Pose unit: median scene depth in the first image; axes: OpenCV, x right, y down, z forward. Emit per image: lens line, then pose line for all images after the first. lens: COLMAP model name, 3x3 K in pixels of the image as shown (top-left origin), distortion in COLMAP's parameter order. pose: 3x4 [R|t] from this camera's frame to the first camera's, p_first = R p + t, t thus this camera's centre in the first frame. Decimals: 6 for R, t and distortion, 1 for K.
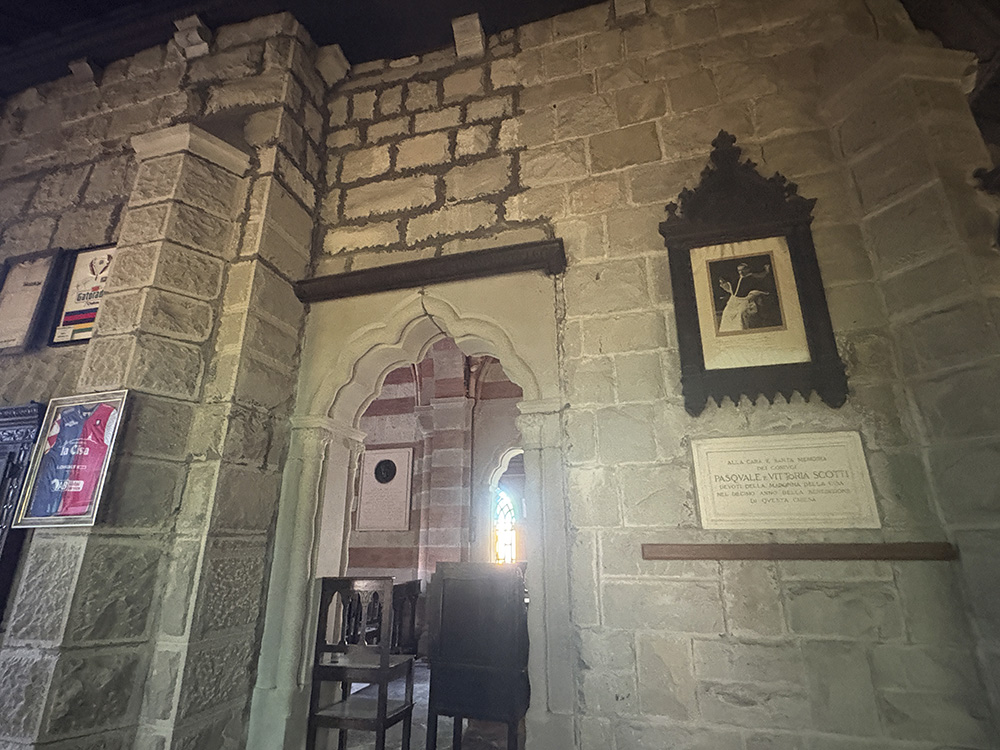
lens RADIAL K [[488.7, 0, 502.0], [0, 488.7, 374.4], [0, 0, 1]] dist [-0.002576, -0.001214]
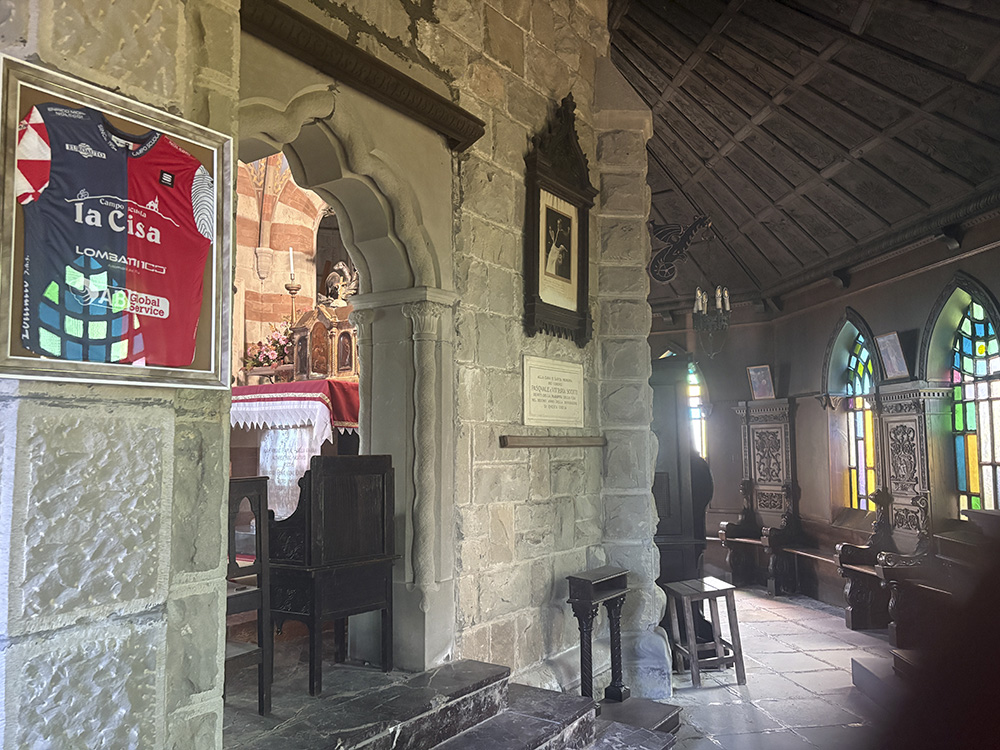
lens RADIAL K [[763.8, 0, 499.9], [0, 763.8, 379.1], [0, 0, 1]] dist [0.017103, -0.009029]
pose [[0.327018, 0.083440, 0.941327, -1.405108], [-0.302240, 0.953011, 0.020522, 0.170934], [-0.895383, -0.291218, 0.336871, 0.399663]]
